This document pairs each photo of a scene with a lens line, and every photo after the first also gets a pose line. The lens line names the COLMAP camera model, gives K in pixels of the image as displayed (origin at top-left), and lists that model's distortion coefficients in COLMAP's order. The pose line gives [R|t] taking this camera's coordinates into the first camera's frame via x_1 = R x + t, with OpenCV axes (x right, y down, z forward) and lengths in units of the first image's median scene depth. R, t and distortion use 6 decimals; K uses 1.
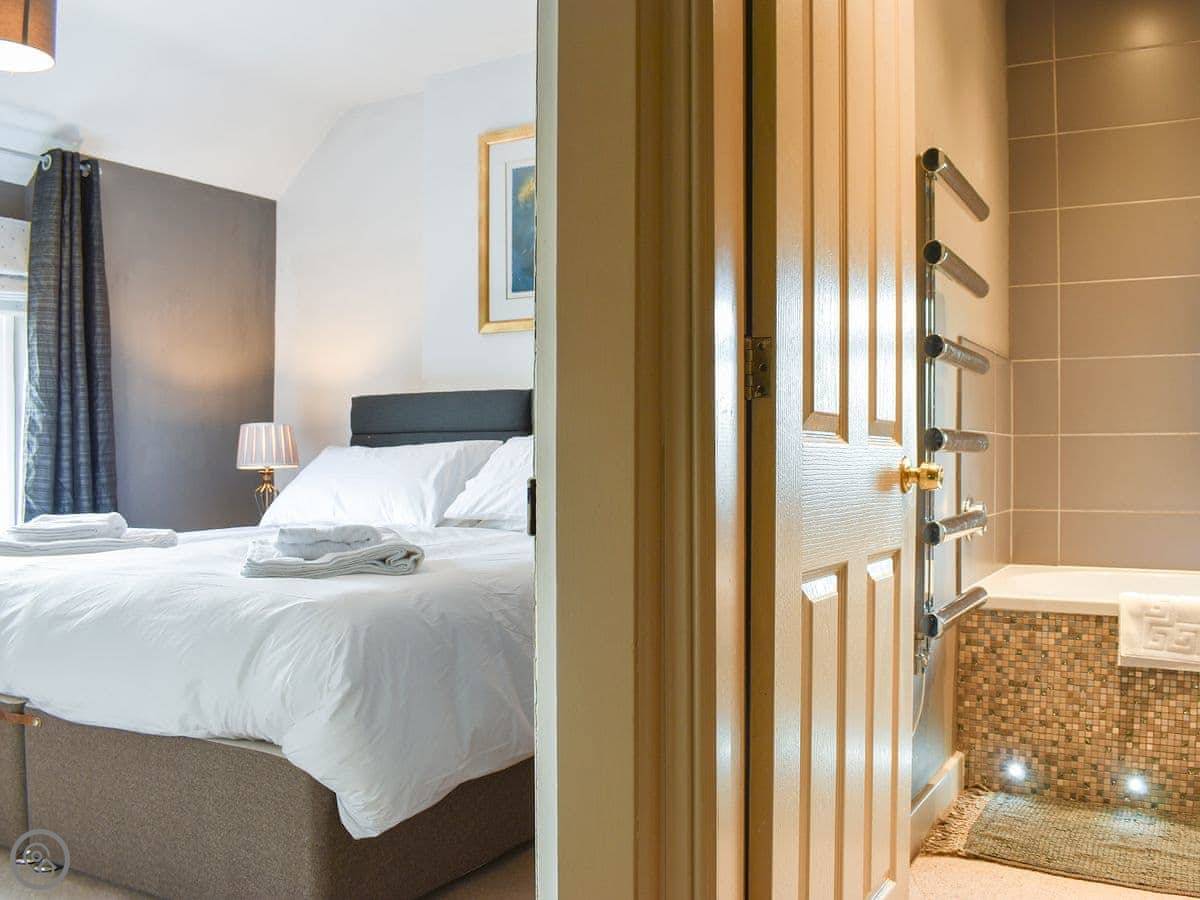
lens RADIAL K [[954.0, 0, 580.2], [0, 954.0, 469.4], [0, 0, 1]] dist [-0.069839, -0.005919]
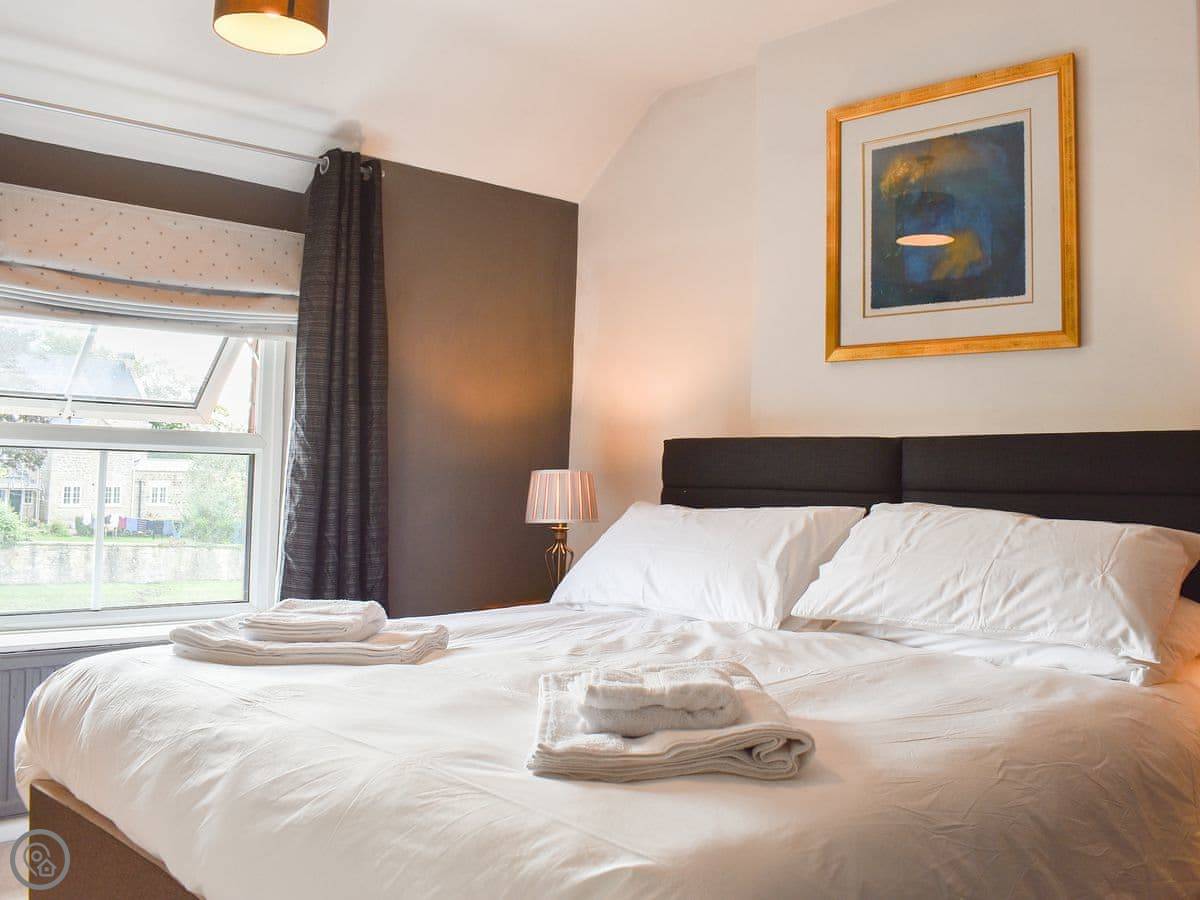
lens RADIAL K [[954.0, 0, 580.2], [0, 954.0, 469.4], [0, 0, 1]] dist [-0.069839, -0.005919]
pose [[0.957798, 0.029967, -0.285875, -0.086069], [-0.033547, 0.999408, -0.007635, -0.048023], [0.285477, 0.016903, 0.958236, 0.228753]]
